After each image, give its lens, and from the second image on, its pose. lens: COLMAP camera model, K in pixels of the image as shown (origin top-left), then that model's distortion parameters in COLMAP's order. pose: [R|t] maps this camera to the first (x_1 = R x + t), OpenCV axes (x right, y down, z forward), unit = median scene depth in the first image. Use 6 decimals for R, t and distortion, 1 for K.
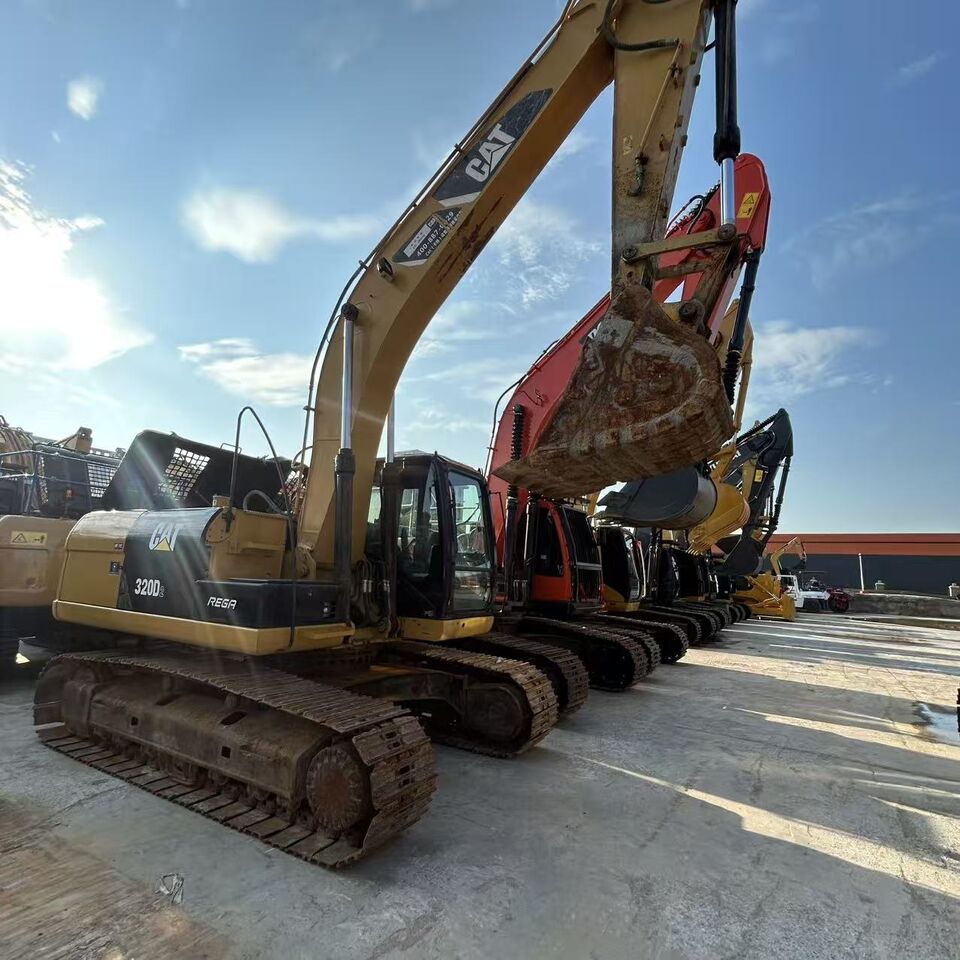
lens RADIAL K [[511.4, 0, 480.0], [0, 511.4, 480.0], [0, 0, 1]] dist [-0.001819, -0.001499]
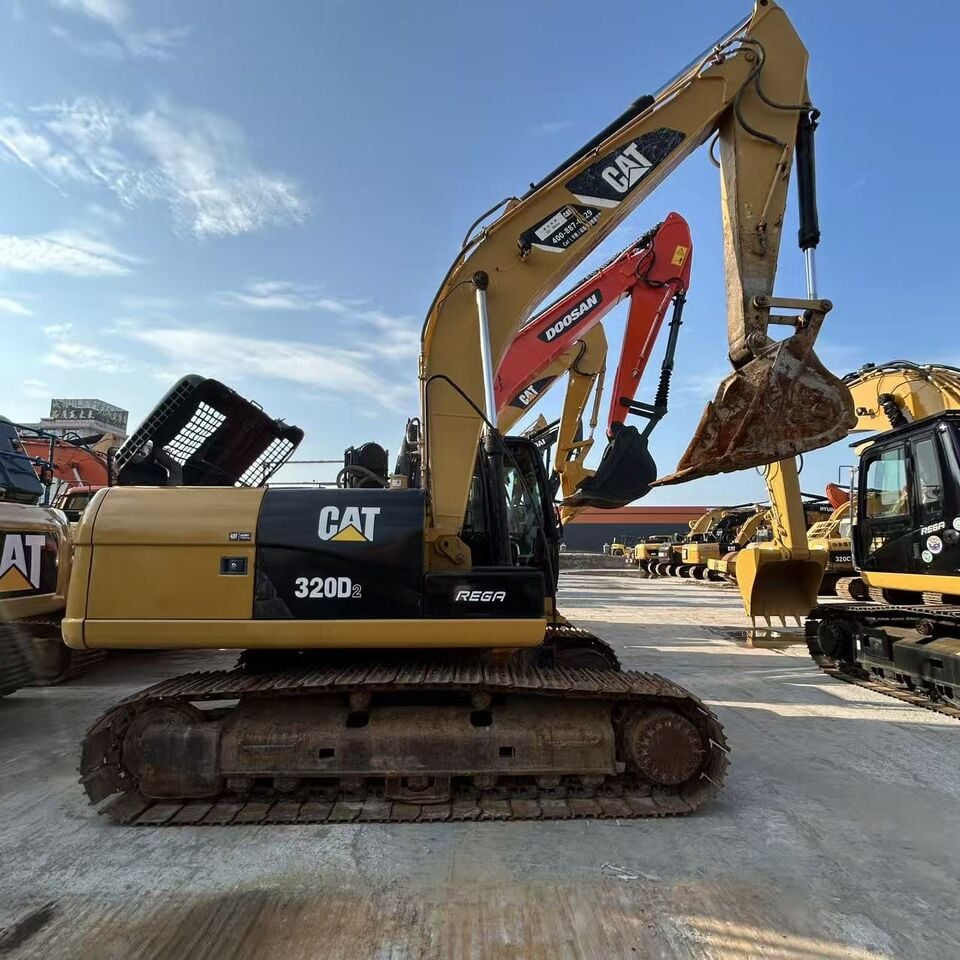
lens RADIAL K [[512.3, 0, 480.0], [0, 512.3, 480.0], [0, 0, 1]] dist [-0.006838, -0.000261]
pose [[0.855328, 0.028216, 0.517317, -0.966269], [-0.056704, 0.997616, 0.039342, -0.001874], [-0.514974, -0.062984, 0.854889, 0.230531]]
